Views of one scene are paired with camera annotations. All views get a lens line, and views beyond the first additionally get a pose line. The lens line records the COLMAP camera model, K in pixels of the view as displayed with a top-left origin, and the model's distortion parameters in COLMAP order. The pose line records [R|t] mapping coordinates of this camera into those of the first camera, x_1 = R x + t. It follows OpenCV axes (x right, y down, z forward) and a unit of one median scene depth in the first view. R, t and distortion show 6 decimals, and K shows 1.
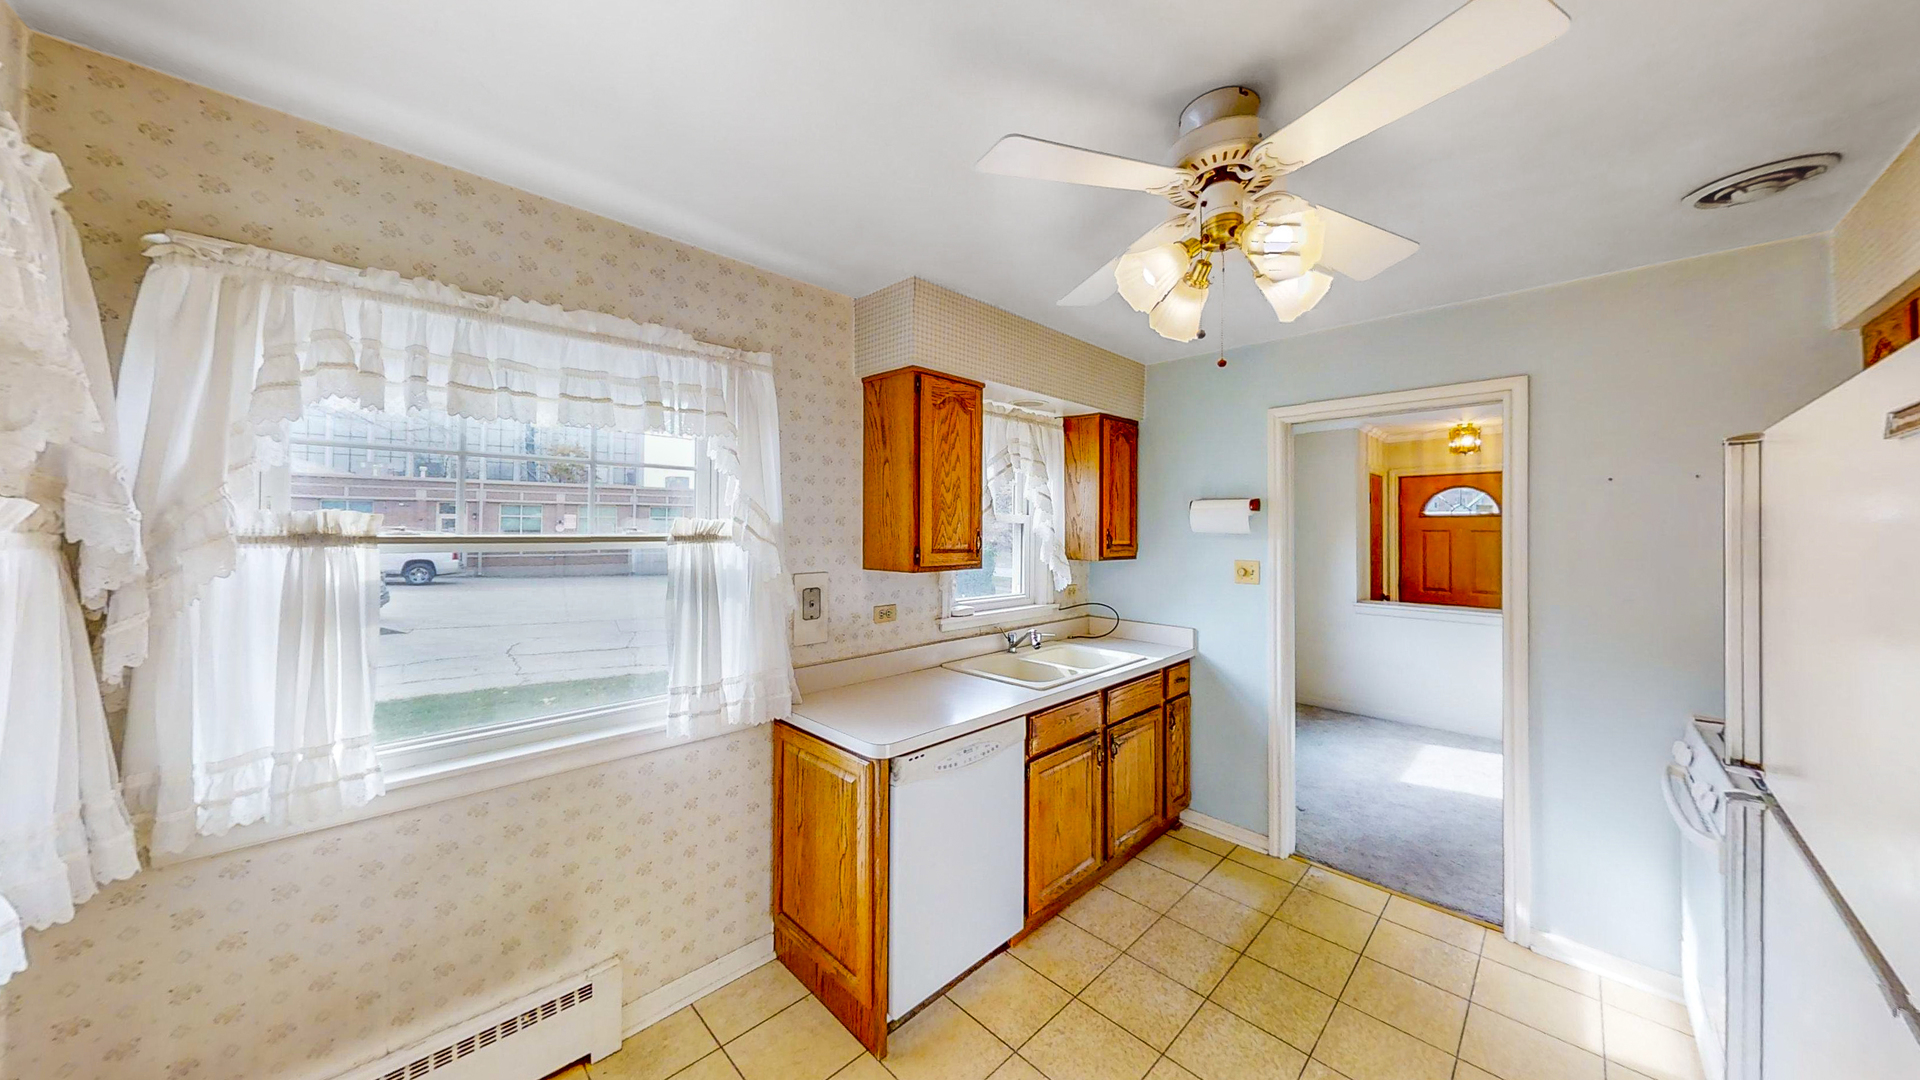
lens RADIAL K [[619.4, 0, 958.9], [0, 619.4, 524.7], [0, 0, 1]] dist [0.000477, 0.000055]
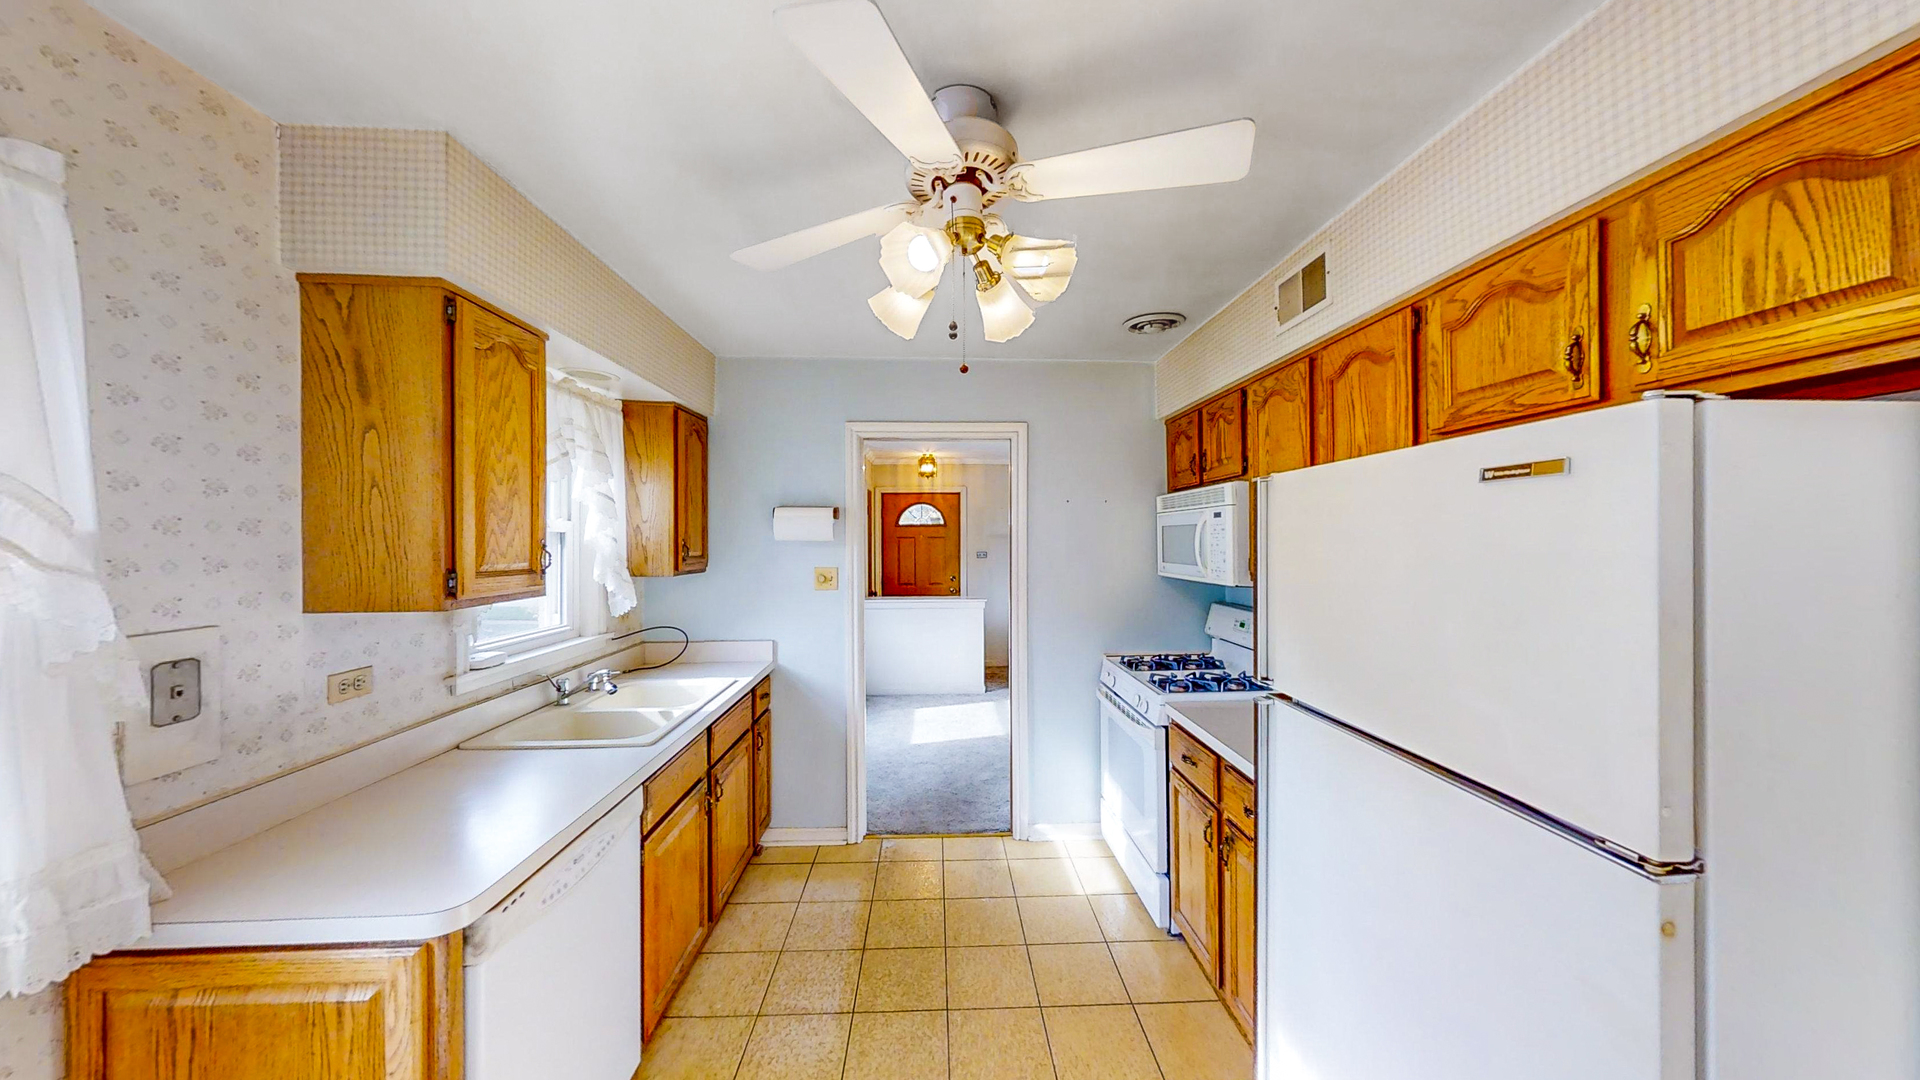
lens RADIAL K [[611.8, 0, 960.0], [0, 611.8, 540.0], [0, 0, 1]] dist [-0.000433, -0.000111]
pose [[0.675126, -0.011508, 0.737613, -0.152374], [0.003707, 0.999919, 0.012208, 0.000237], [-0.737693, -0.005507, 0.675113, 0.172203]]
